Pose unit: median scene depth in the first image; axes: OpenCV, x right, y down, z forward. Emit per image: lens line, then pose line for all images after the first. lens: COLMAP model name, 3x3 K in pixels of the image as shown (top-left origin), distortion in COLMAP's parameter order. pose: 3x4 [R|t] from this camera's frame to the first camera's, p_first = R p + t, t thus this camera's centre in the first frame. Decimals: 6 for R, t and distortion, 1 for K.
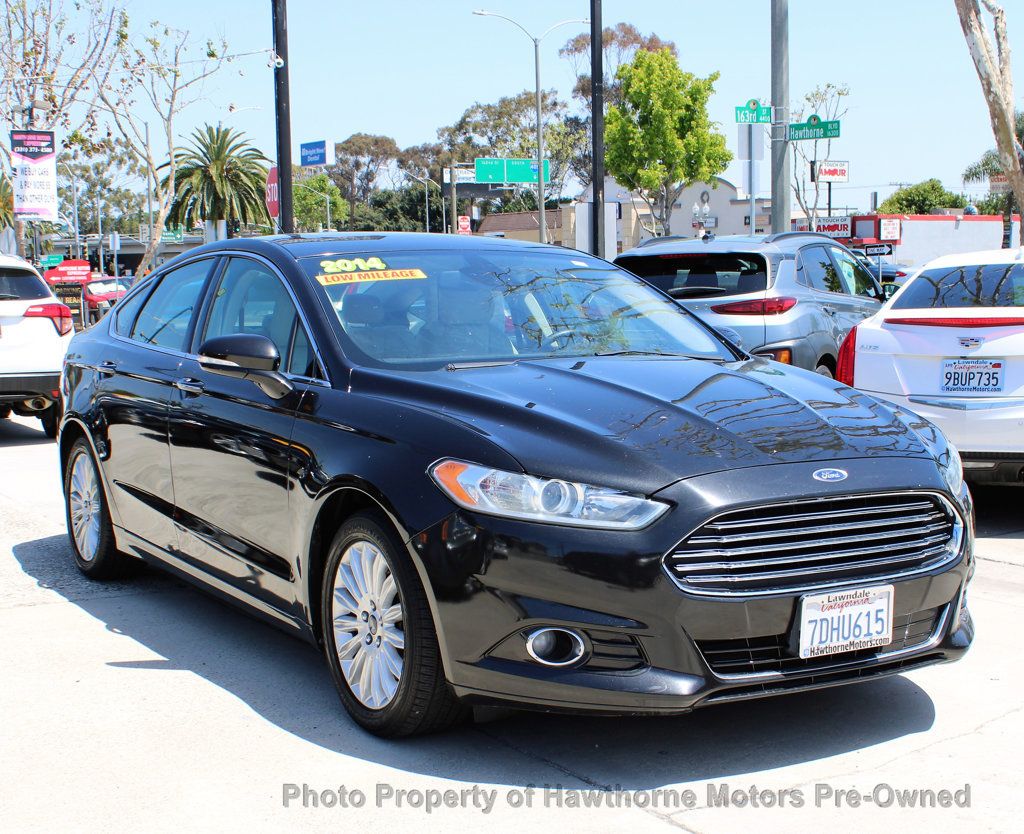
lens RADIAL K [[1623.0, 0, 475.8], [0, 1623.0, 460.9], [0, 0, 1]] dist [-0.086578, 0.000000]
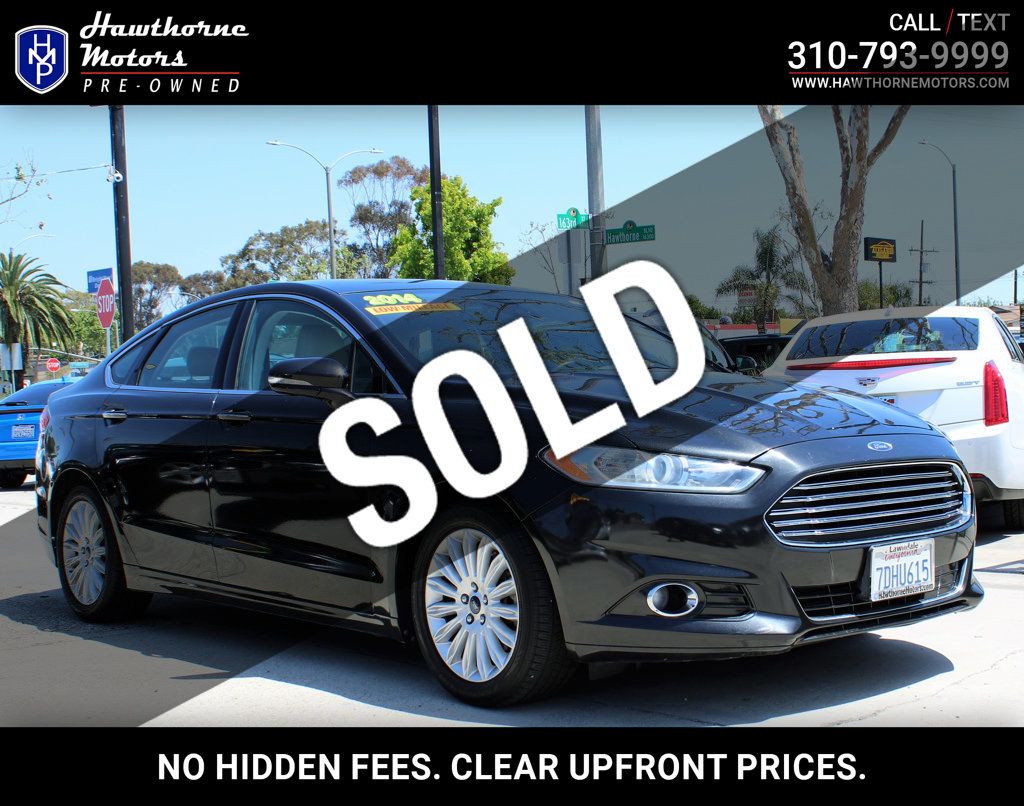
lens RADIAL K [[1539.7, 0, 569.8], [0, 1539.7, 423.0], [0, 0, 1]] dist [-0.073396, 0.000000]
pose [[0.977517, -0.026845, 0.209139, -0.177789], [0.047151, 0.994575, -0.092725, 0.064656], [-0.205515, 0.100501, 0.973480, -0.031687]]
